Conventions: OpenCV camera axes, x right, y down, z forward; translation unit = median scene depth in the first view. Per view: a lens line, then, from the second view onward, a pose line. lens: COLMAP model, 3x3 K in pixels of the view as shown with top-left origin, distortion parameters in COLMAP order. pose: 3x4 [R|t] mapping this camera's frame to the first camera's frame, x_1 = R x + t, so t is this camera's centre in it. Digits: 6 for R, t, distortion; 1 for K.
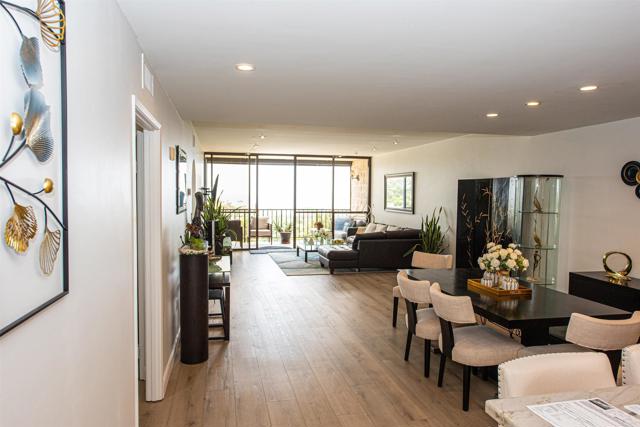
lens RADIAL K [[445.4, 0, 318.7], [0, 445.4, 216.0], [0, 0, 1]] dist [0.006279, 0.003127]
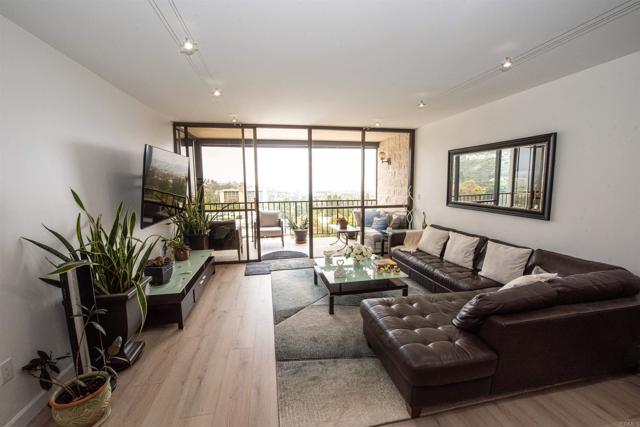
lens RADIAL K [[255.0, 0, 325.6], [0, 255.0, 210.2], [0, 0, 1]] dist [0.001000, 0.000007]
pose [[0.999792, -0.015959, -0.012713, -0.024621], [0.016704, 0.998009, 0.060819, -0.030093], [0.011717, -0.061019, 0.998068, 0.592126]]
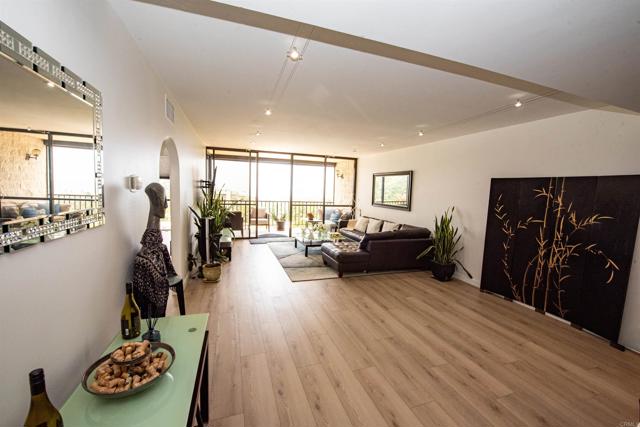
lens RADIAL K [[255.0, 0, 318.1], [0, 255.0, 211.2], [0, 0, 1]] dist [0.001000, 0.000007]
pose [[0.994096, 0.014006, 0.107595, -0.054897], [-0.018334, 0.999058, 0.039338, -0.019660], [-0.106943, -0.041078, 0.993416, 0.352739]]
